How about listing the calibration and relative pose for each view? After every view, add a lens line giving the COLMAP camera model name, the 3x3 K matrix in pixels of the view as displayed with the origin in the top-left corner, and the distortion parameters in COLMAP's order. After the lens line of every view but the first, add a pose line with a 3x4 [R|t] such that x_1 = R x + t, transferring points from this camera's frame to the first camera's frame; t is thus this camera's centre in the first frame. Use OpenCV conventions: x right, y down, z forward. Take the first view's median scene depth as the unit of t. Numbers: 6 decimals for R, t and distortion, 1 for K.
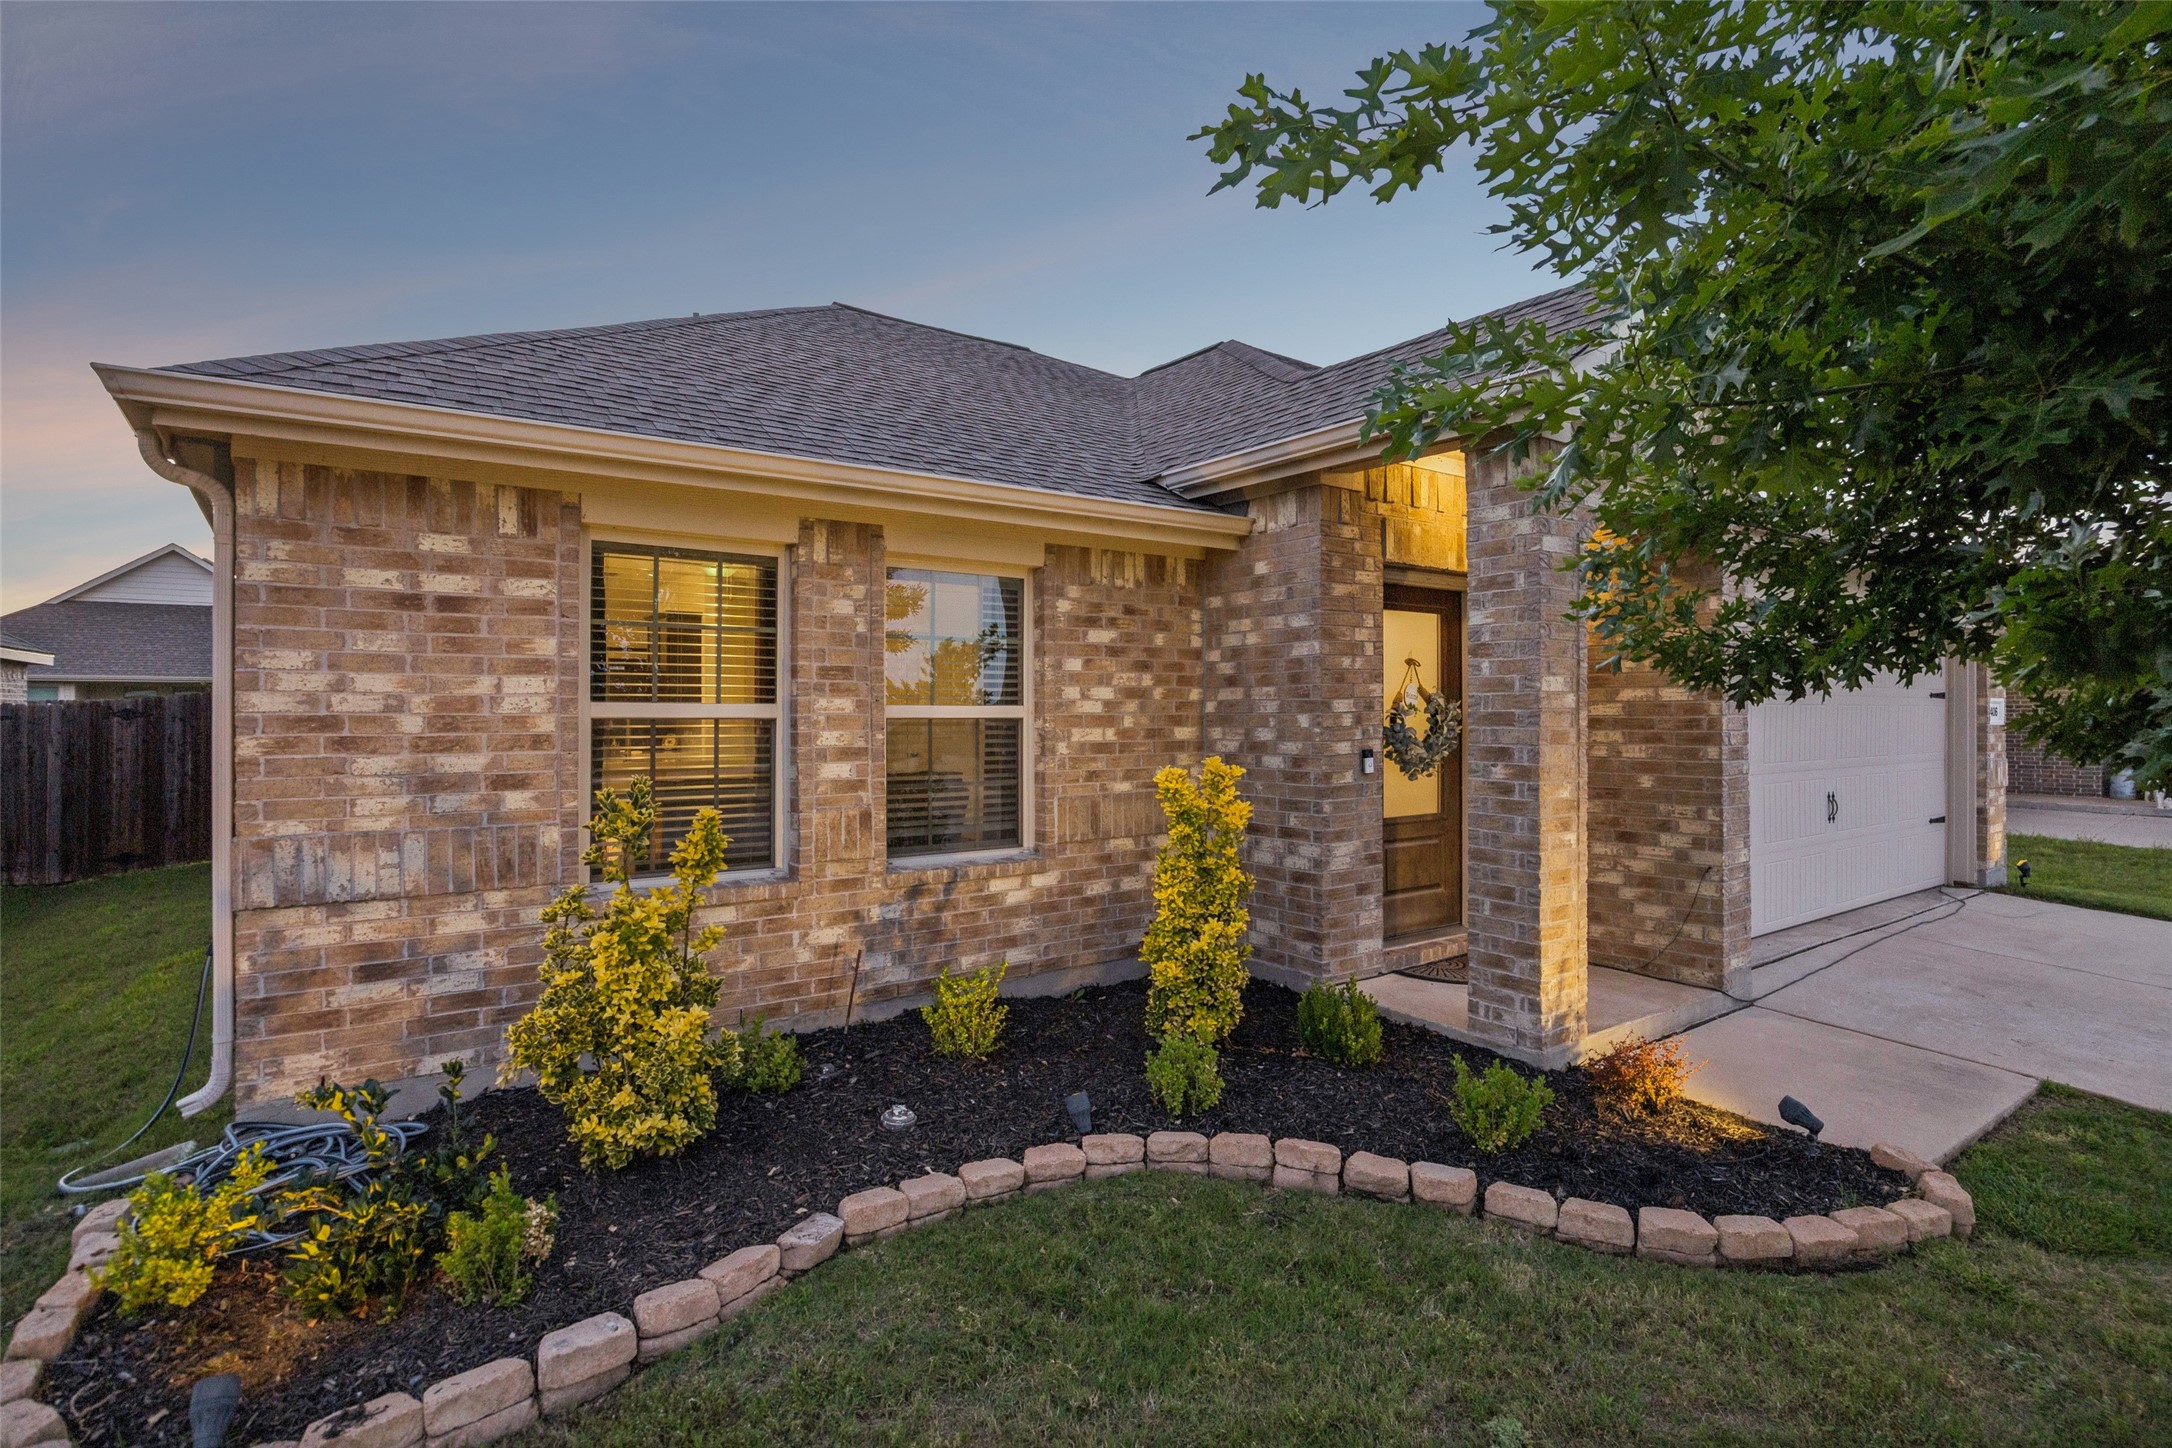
lens RADIAL K [[1108.8, 0, 1087.0], [0, 1108.8, 716.0], [0, 0, 1]] dist [-0.002358, -0.000063]
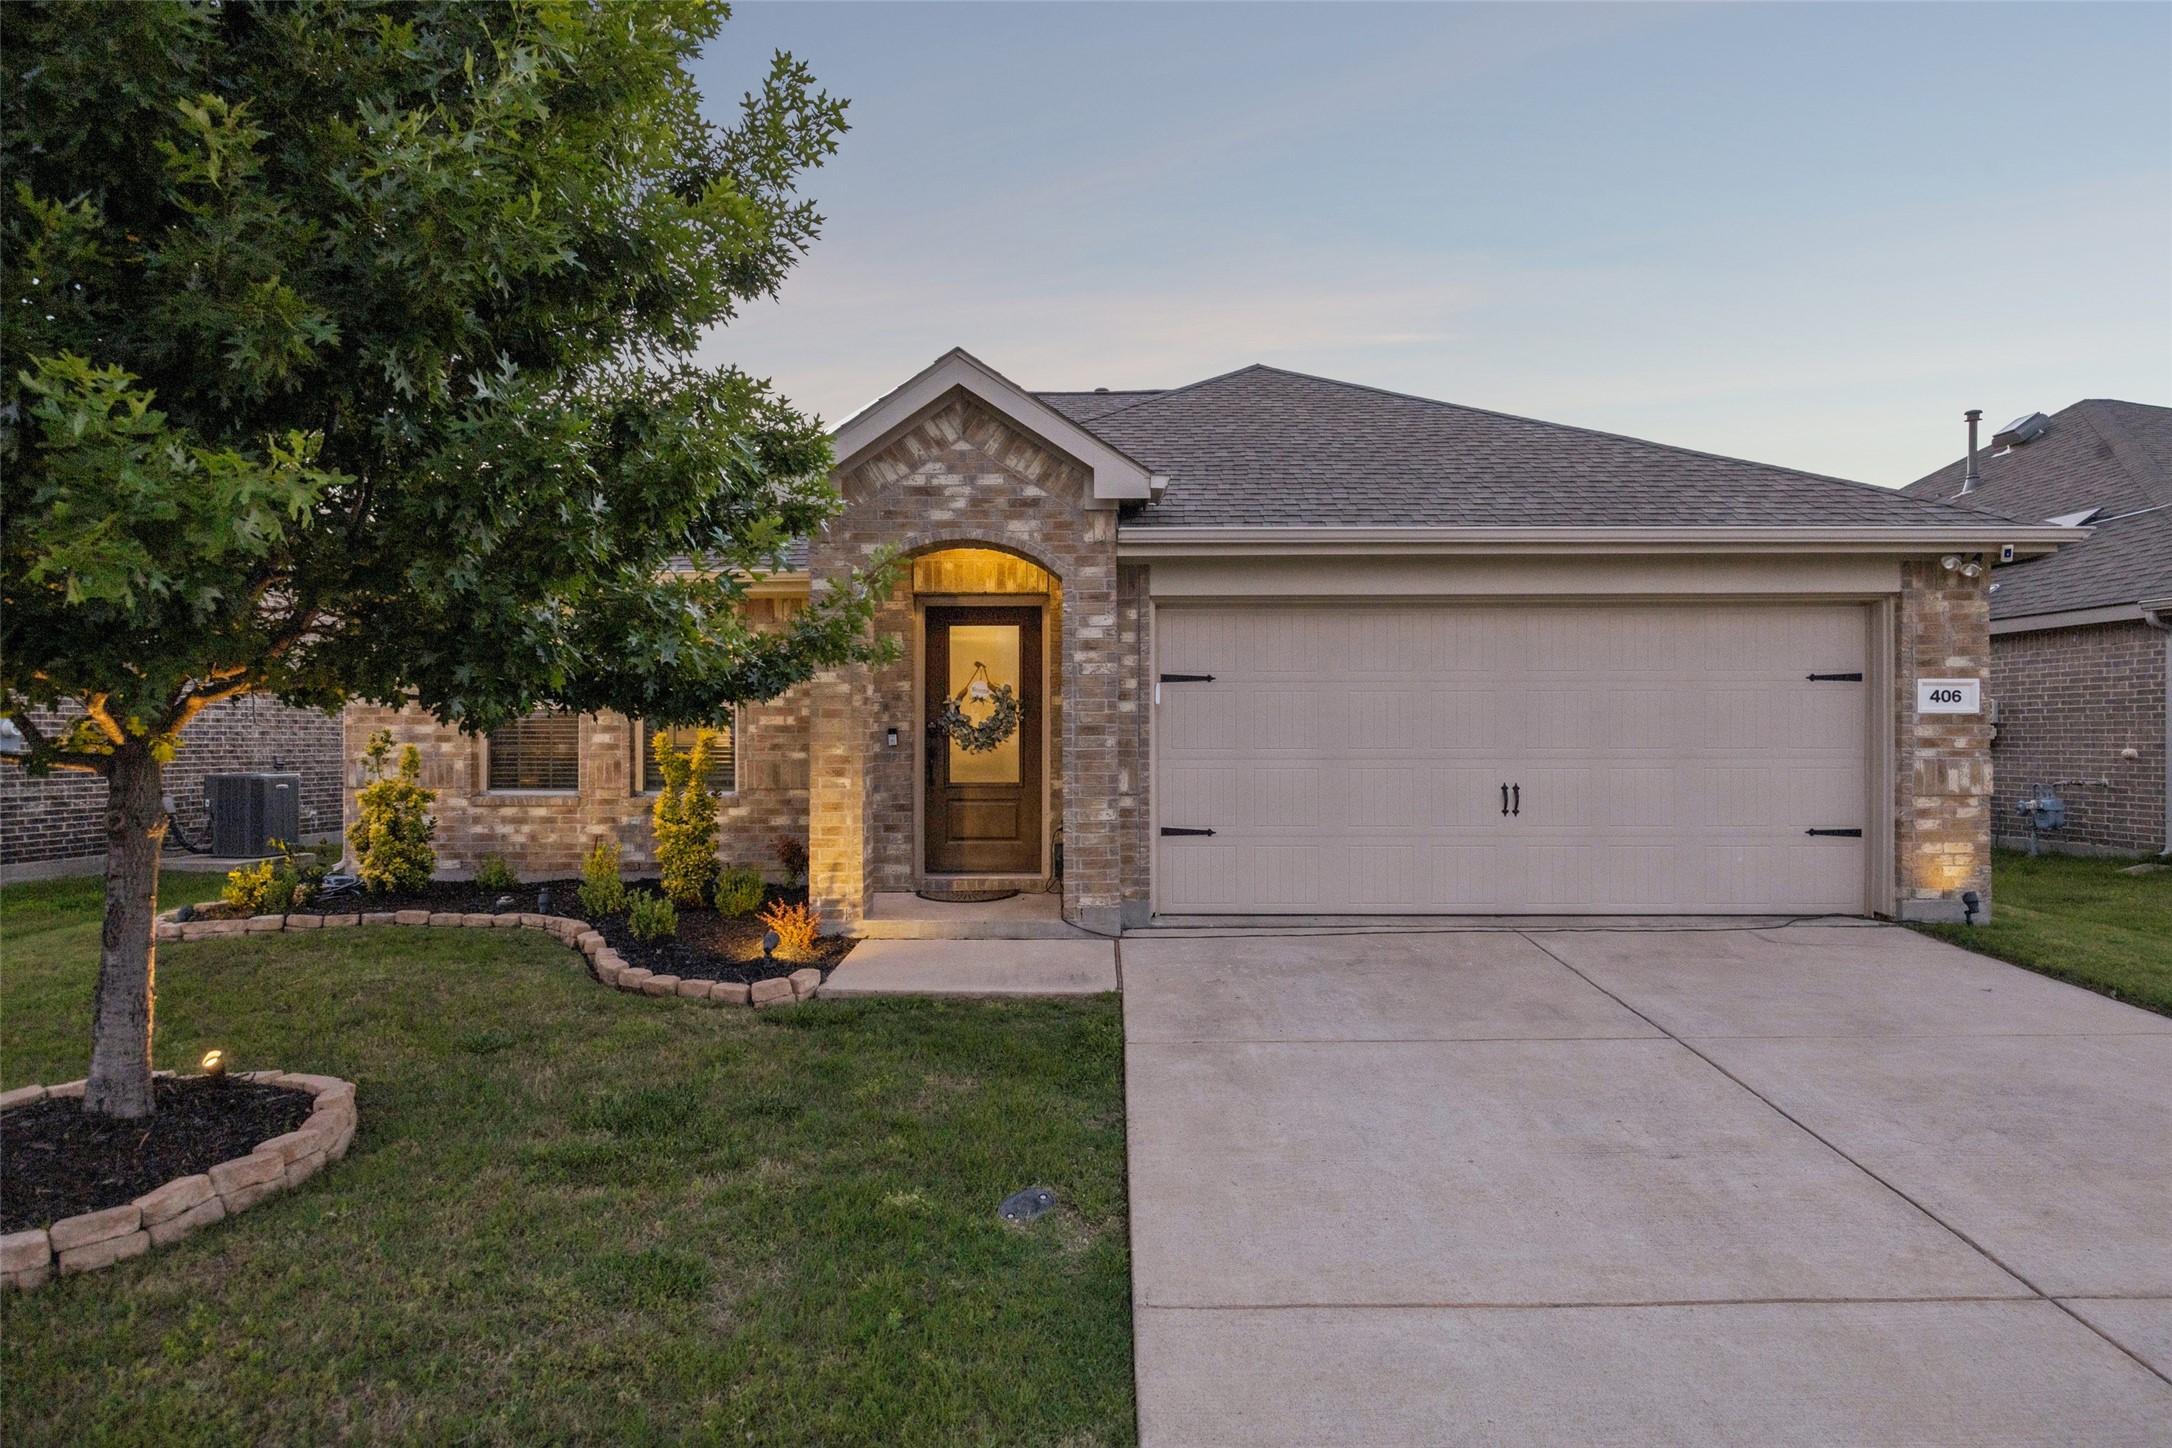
lens RADIAL K [[1286.8, 0, 1085.5], [0, 1286.8, 729.4], [0, 0, 1]] dist [0.004238, 0.000216]
pose [[0.769658, -0.006170, -0.638426, 1.655562], [-0.001485, 0.999933, -0.011455, 0.055556], [0.638455, 0.009764, 0.769598, -0.106447]]
